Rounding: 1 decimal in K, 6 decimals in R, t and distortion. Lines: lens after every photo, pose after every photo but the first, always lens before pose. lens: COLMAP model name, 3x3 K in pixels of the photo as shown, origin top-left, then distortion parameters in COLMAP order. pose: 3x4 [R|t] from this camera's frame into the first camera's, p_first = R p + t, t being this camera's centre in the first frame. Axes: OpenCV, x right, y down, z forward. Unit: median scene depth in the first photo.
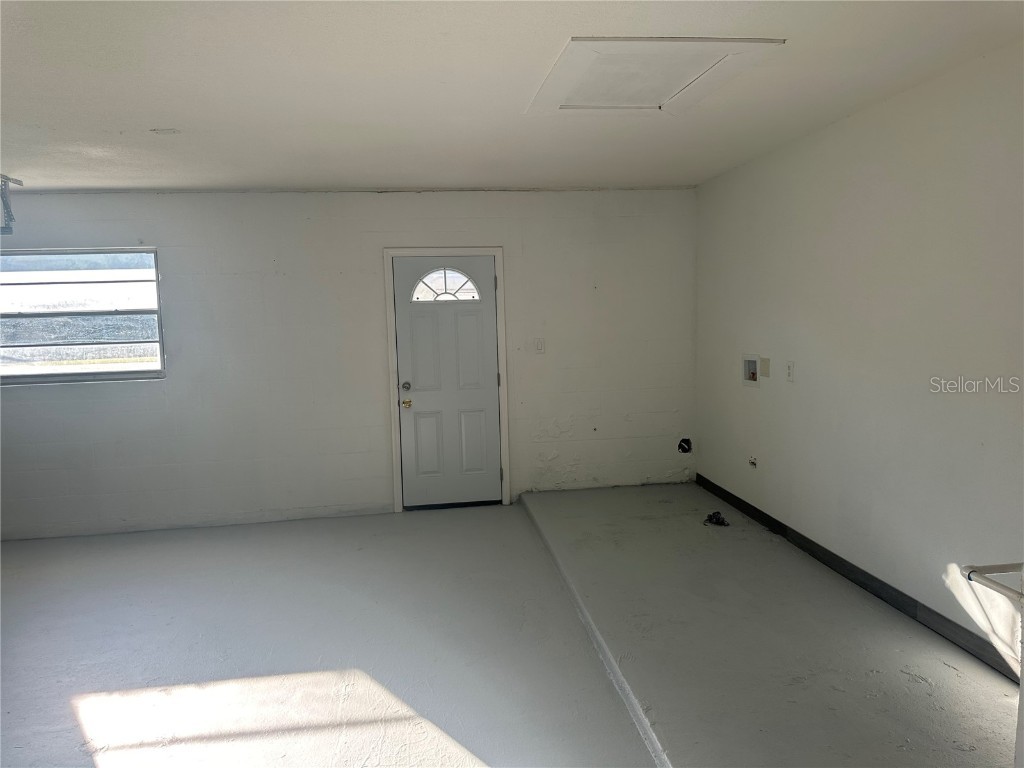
lens RADIAL K [[719.1, 0, 508.8], [0, 719.1, 374.9], [0, 0, 1]] dist [0.052095, -0.054426]
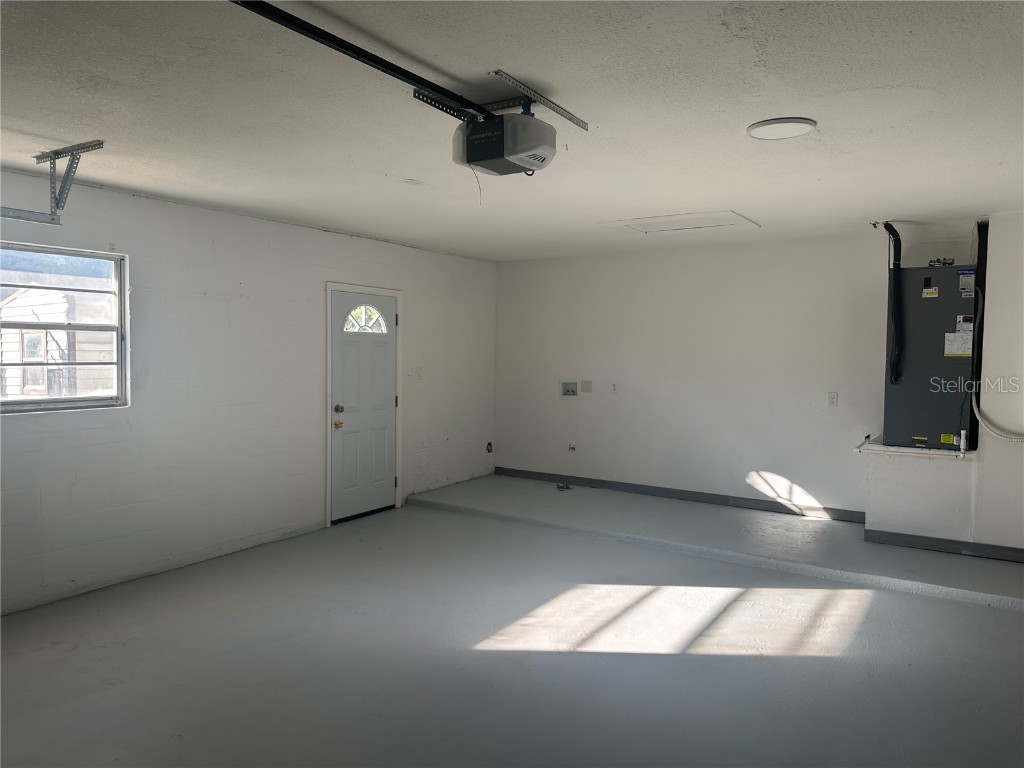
lens RADIAL K [[719.1, 0, 513.6], [0, 719.1, 385.6], [0, 0, 1]] dist [0.052095, -0.054426]
pose [[0.650949, -0.004404, 0.759108, -0.805419], [0.042819, 0.998604, -0.030925, 0.026515], [-0.757912, 0.052635, 0.650229, 0.082388]]
